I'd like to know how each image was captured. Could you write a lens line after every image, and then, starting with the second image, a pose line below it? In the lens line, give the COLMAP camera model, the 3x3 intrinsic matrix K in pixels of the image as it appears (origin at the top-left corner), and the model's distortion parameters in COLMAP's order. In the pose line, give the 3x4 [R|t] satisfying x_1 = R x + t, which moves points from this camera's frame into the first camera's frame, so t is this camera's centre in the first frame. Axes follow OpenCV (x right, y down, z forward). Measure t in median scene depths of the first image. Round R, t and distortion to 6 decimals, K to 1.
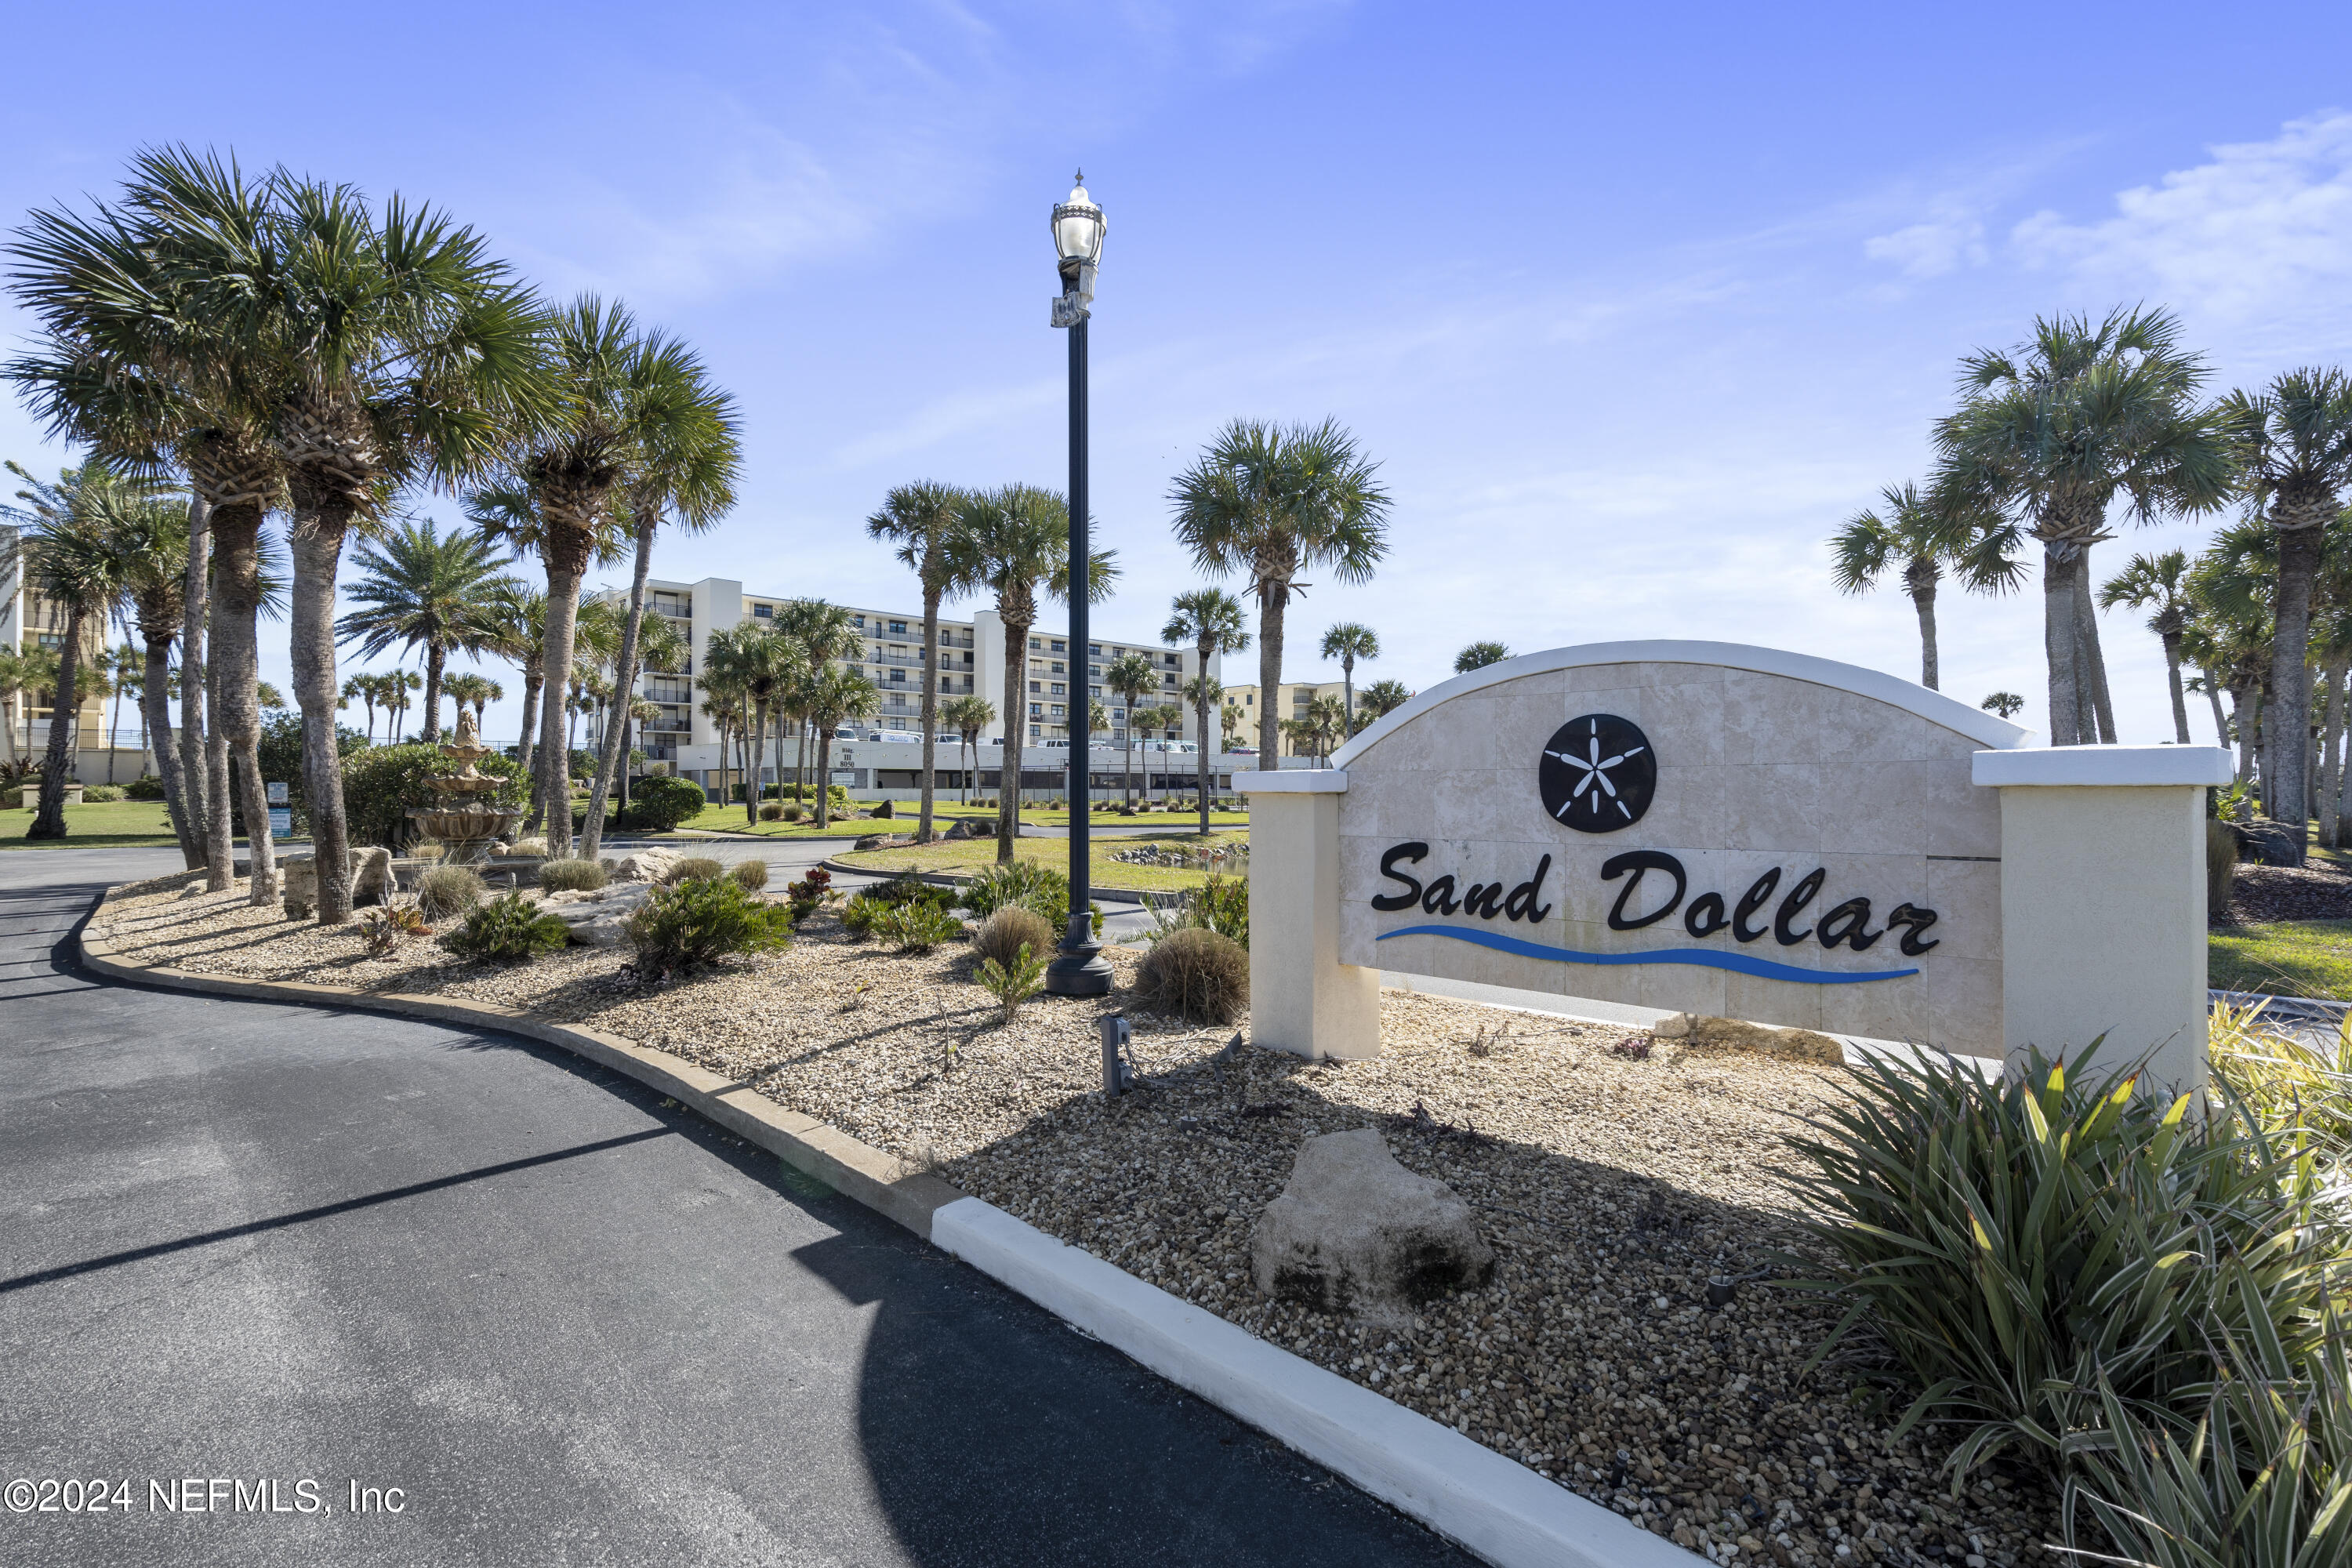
lens RADIAL K [[1095.7, 0, 1176.0], [0, 1095.7, 784.0], [0, 0, 1]] dist [-0.001519, 0.000052]
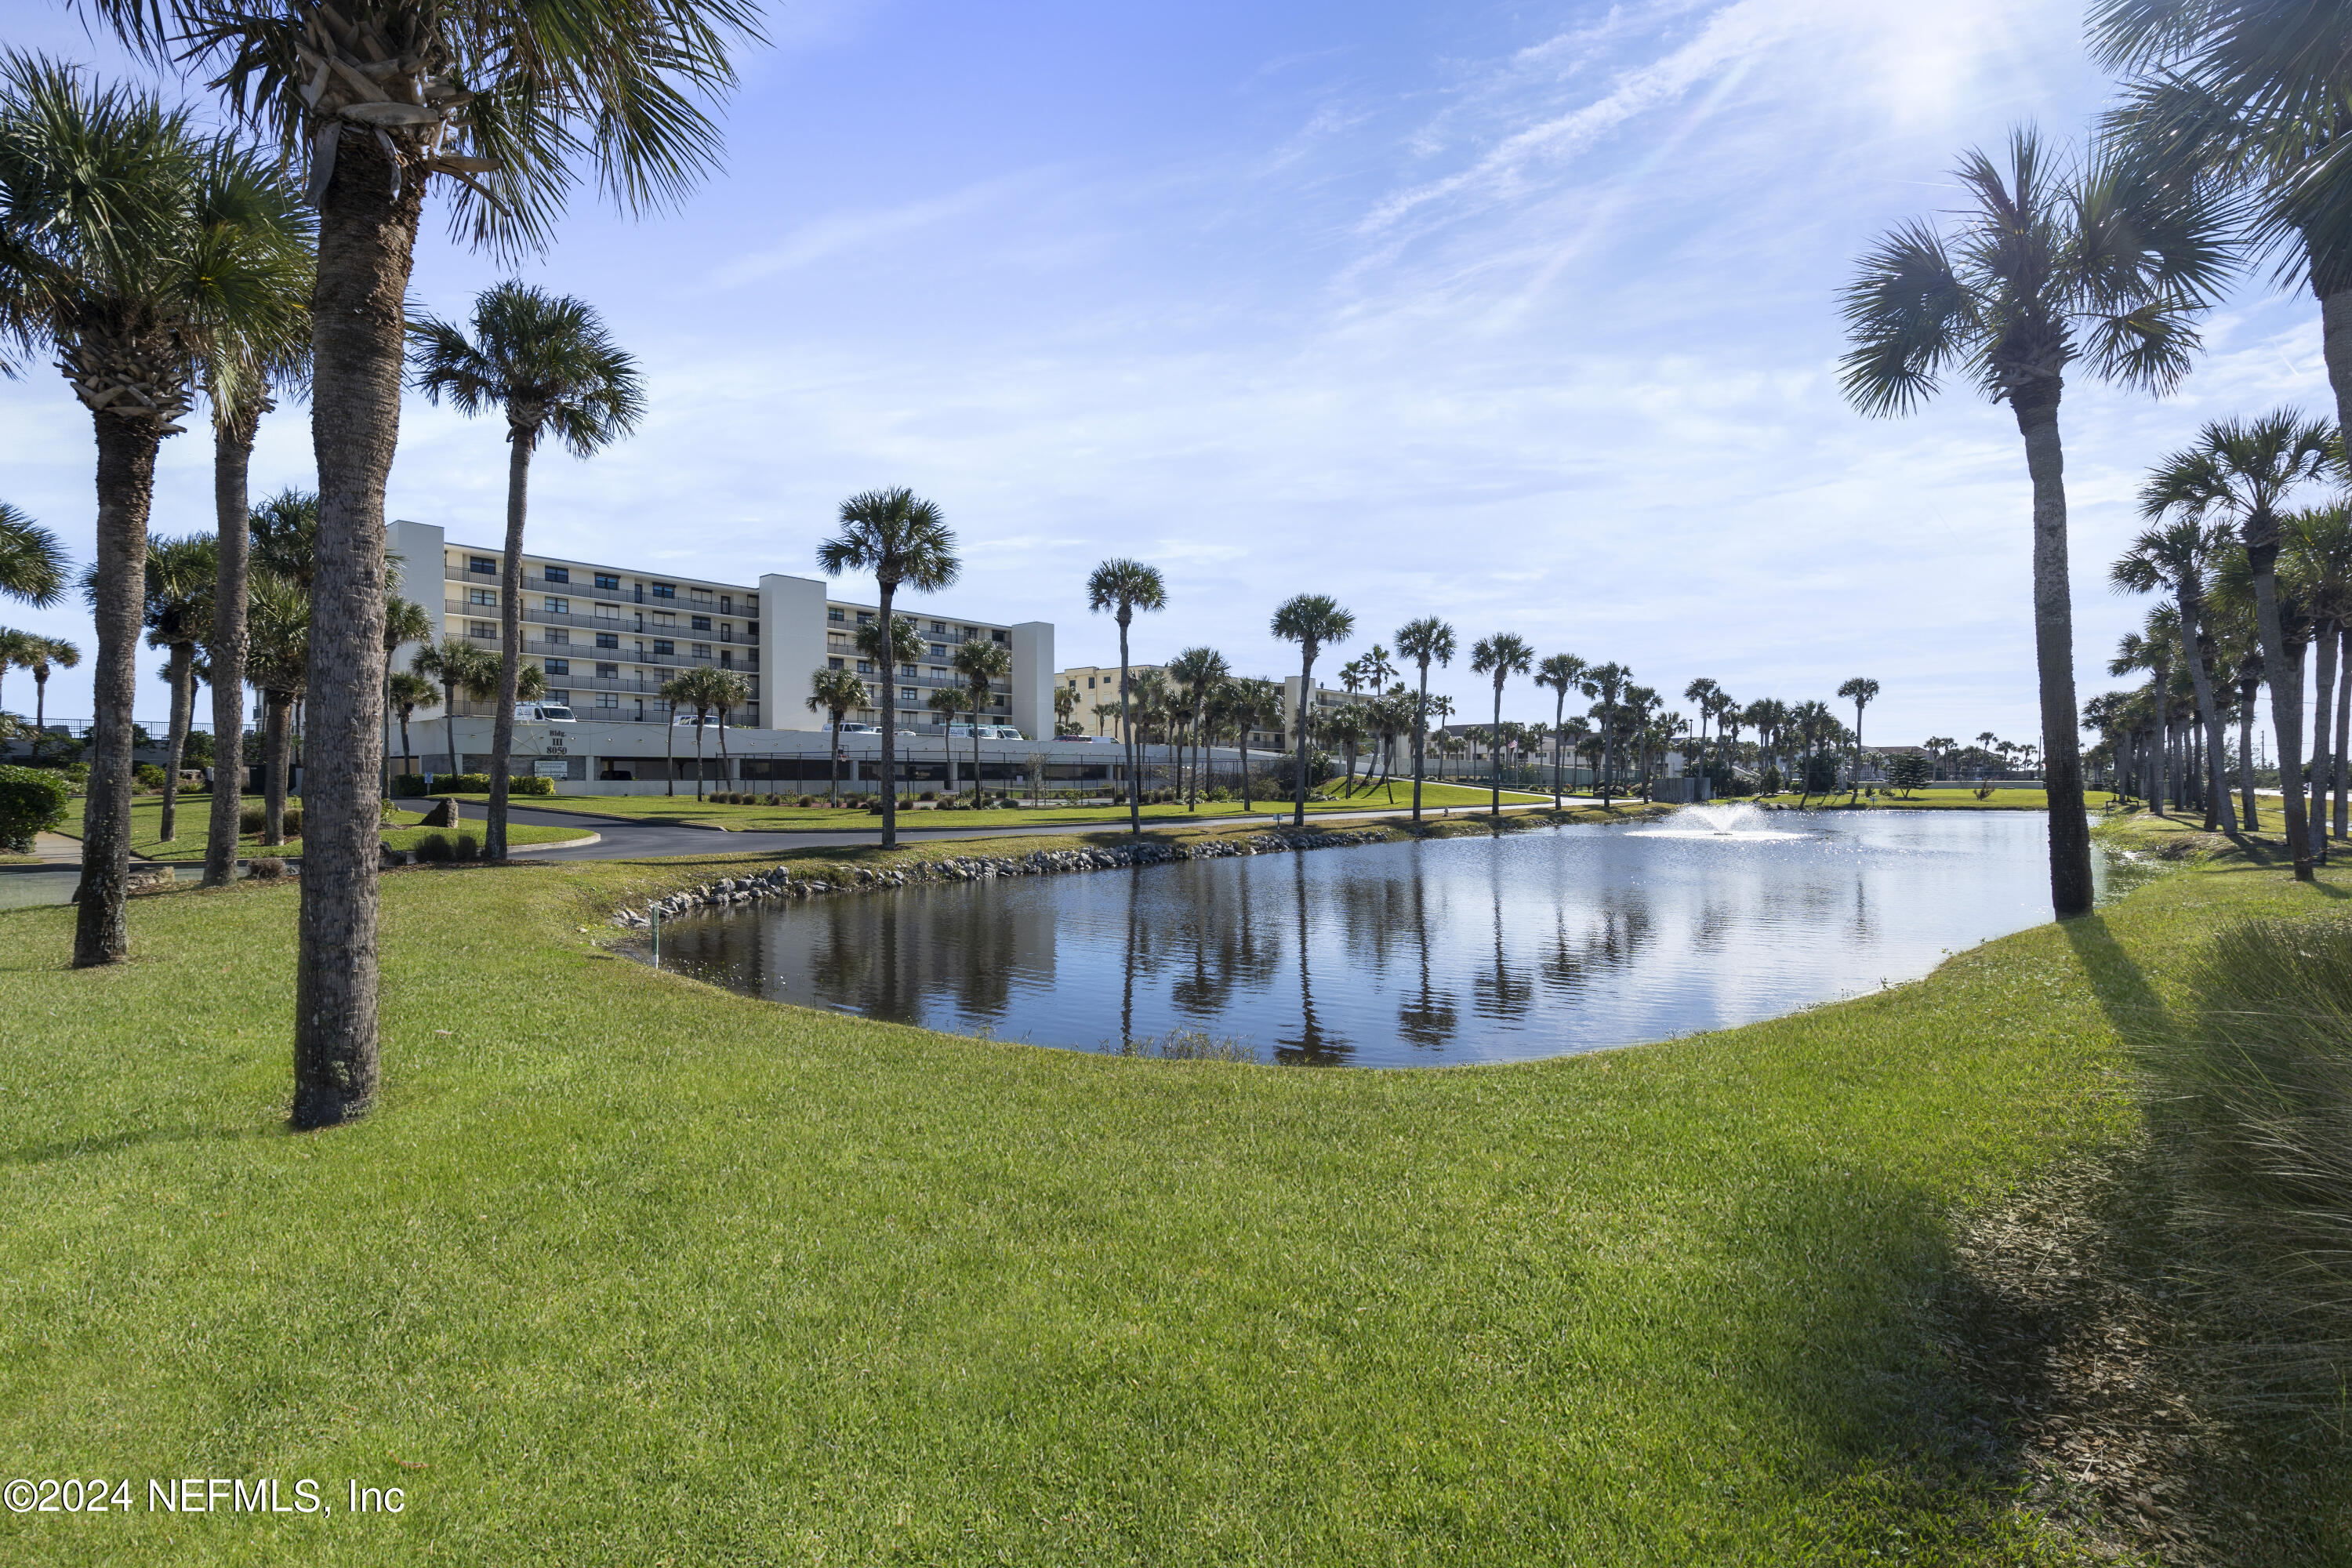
lens RADIAL K [[1073.6, 0, 1173.5], [0, 1073.6, 772.4], [0, 0, 1]] dist [0.000730, 0.000194]
pose [[0.994947, 0.001171, 0.100391, 0.116076], [-0.000926, 0.999996, -0.002481, -0.000334], [-0.100394, 0.002376, 0.994945, 0.261436]]
